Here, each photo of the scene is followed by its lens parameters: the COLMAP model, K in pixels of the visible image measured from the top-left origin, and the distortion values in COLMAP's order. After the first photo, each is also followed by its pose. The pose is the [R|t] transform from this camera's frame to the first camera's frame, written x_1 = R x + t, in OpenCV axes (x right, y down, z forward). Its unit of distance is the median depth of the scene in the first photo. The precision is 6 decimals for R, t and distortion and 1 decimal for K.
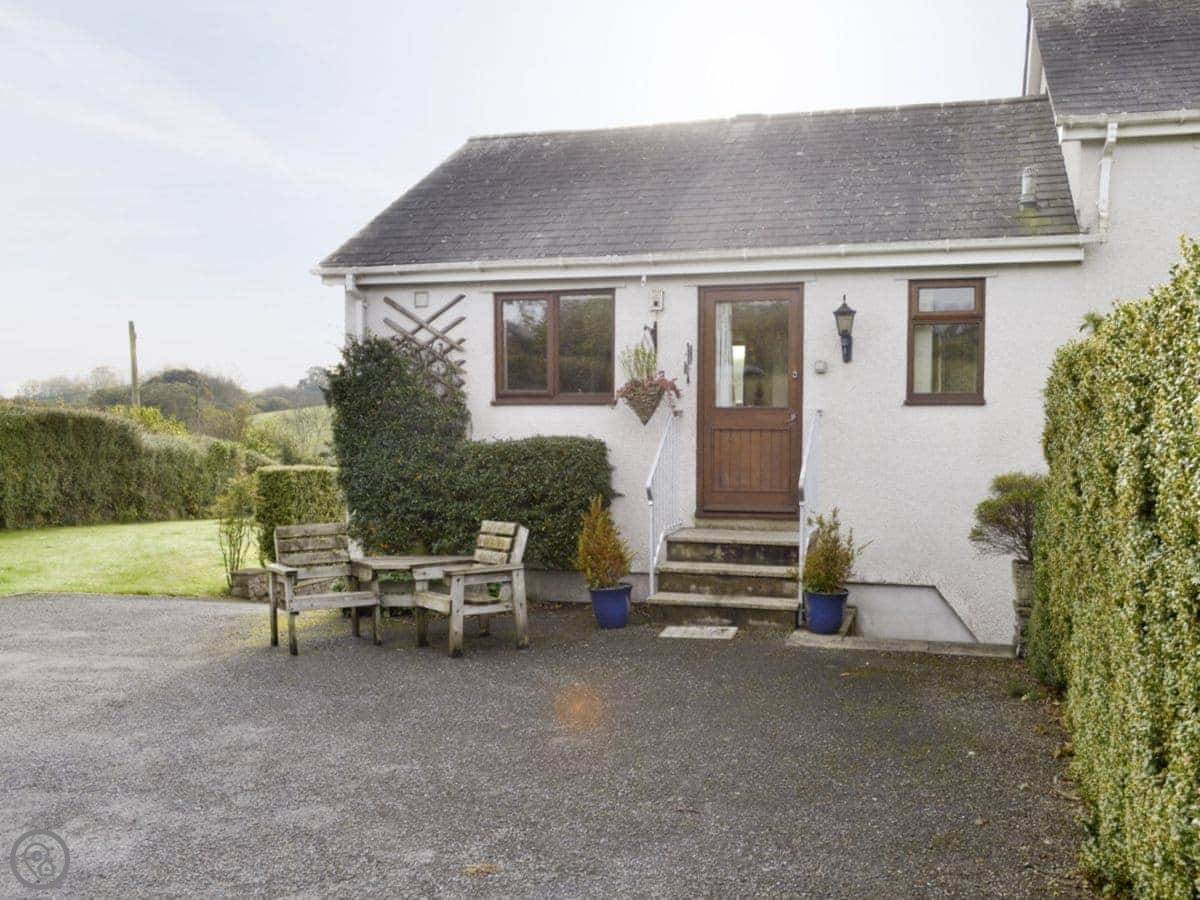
lens RADIAL K [[1017.7, 0, 601.4], [0, 1017.7, 460.8], [0, 0, 1]] dist [-0.008321, -0.002807]
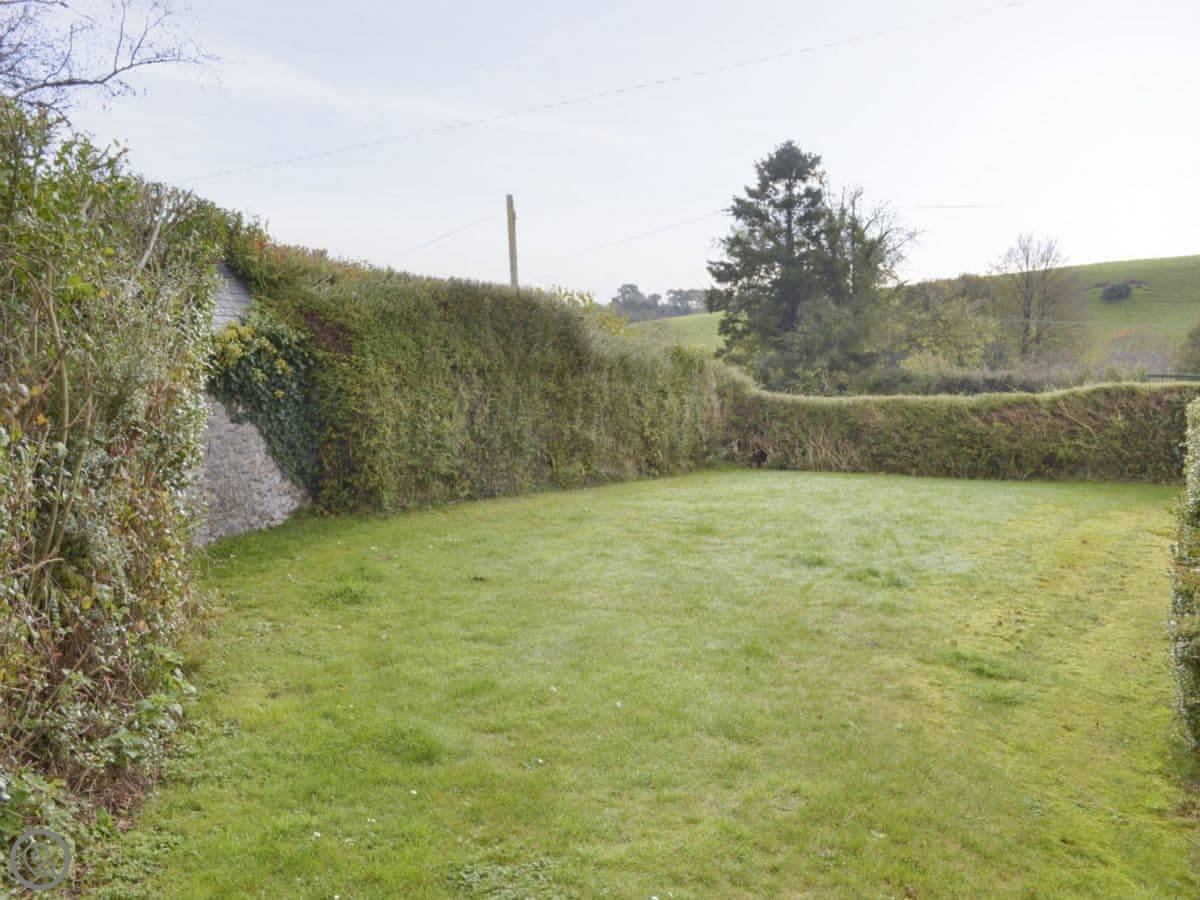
lens RADIAL K [[1017.7, 0, 598.6], [0, 1017.7, 443.8], [0, 0, 1]] dist [-0.008321, -0.002807]
pose [[0.954810, 0.022912, -0.296332, -0.295733], [-0.003412, 0.997804, 0.066154, -0.000415], [0.297197, -0.062154, 0.952791, 0.486529]]
